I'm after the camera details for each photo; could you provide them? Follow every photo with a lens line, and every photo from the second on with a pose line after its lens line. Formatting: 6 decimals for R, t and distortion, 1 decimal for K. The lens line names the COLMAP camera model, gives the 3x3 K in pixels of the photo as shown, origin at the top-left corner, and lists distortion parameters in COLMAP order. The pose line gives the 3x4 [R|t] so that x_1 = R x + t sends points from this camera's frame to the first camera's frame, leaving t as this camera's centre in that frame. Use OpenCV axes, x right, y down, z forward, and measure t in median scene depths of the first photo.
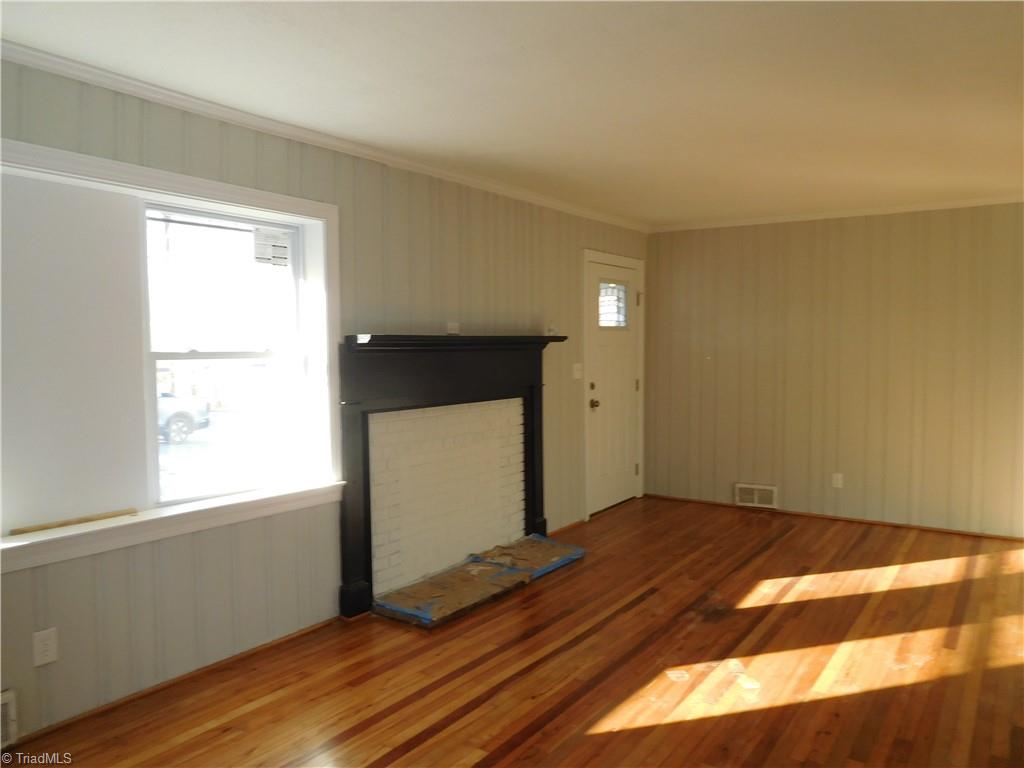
lens RADIAL K [[766.9, 0, 517.0], [0, 766.9, 387.1], [0, 0, 1]] dist [-0.027190, 0.015249]
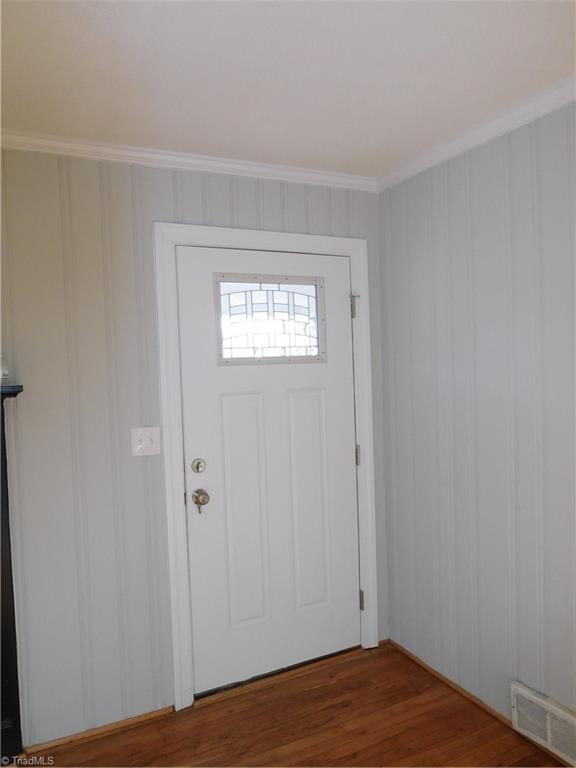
lens RADIAL K [[575.2, 0, 289.6], [0, 575.2, 382.3], [0, 0, 1]] dist [-0.027190, 0.015249]
pose [[0.872971, -0.011372, -0.487640, 0.556190], [-0.001597, 0.999656, -0.026171, -0.079678], [0.487770, 0.023626, 0.872653, 1.020573]]
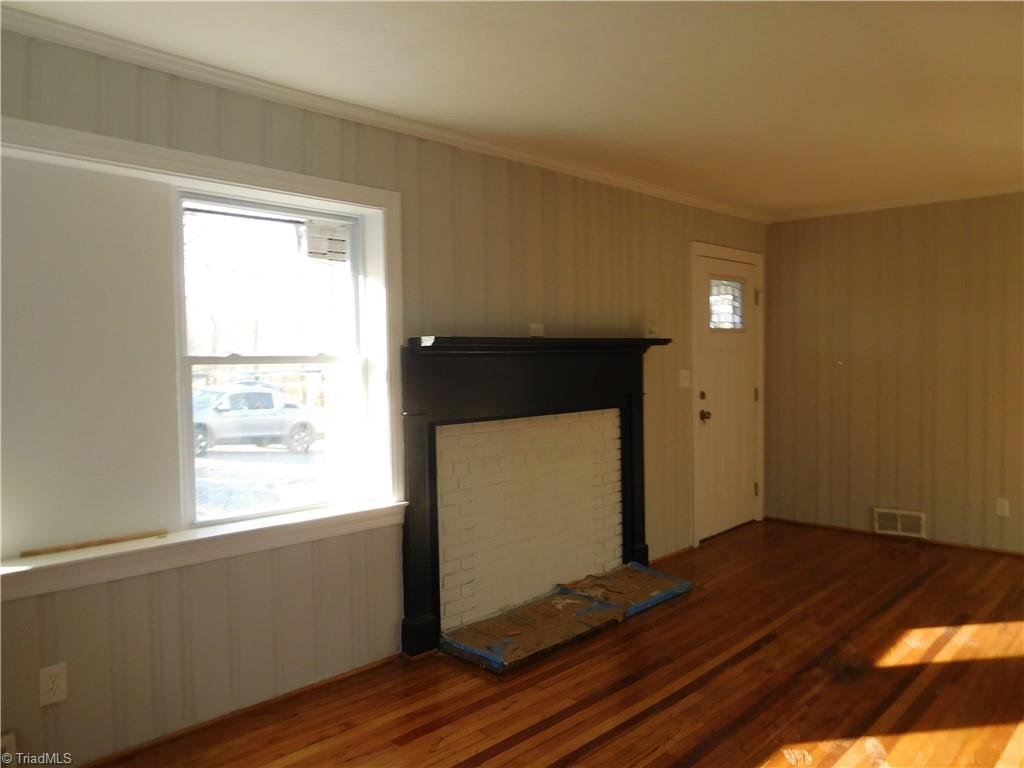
lens RADIAL K [[766.9, 0, 514.0], [0, 766.9, 386.7], [0, 0, 1]] dist [-0.027190, 0.015249]
pose [[0.986774, -0.002775, -0.162078, 0.040555], [0.000176, 0.999871, -0.016047, 0.004041], [0.162102, 0.015807, 0.986647, 0.136962]]
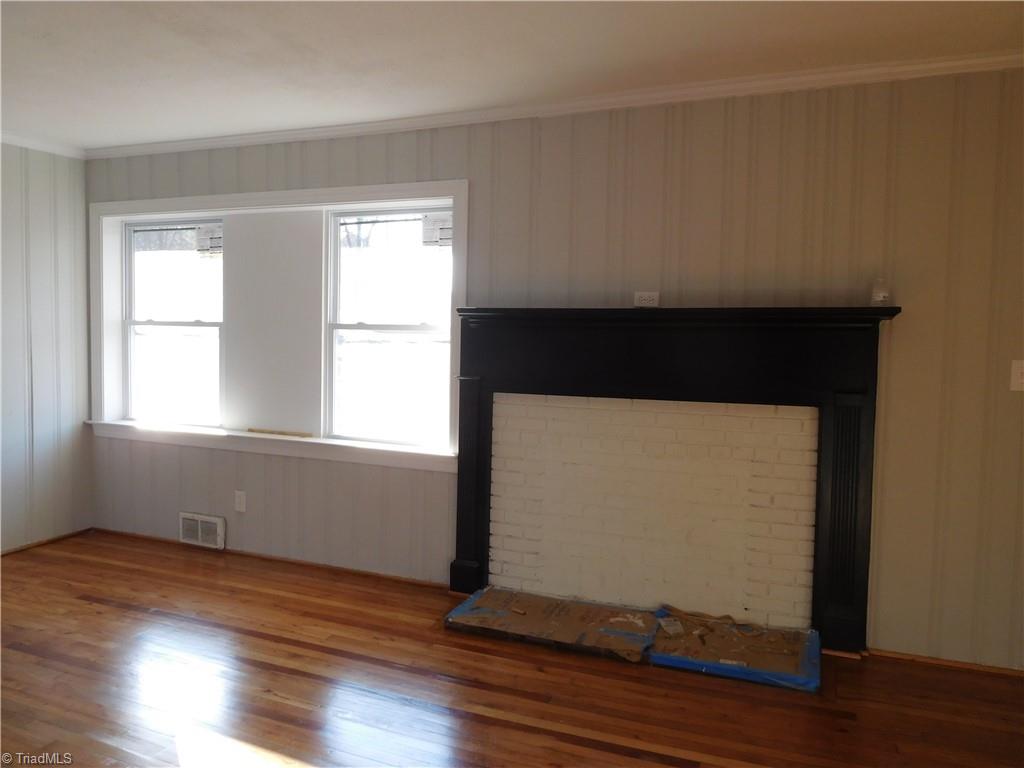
lens RADIAL K [[766.9, 0, 520.7], [0, 766.9, 388.2], [0, 0, 1]] dist [-0.027190, 0.015249]
pose [[0.202555, 0.071885, -0.976629, 0.746441], [-0.072615, 0.995659, 0.058226, -0.027615], [0.976575, 0.059124, 0.206896, 0.845862]]
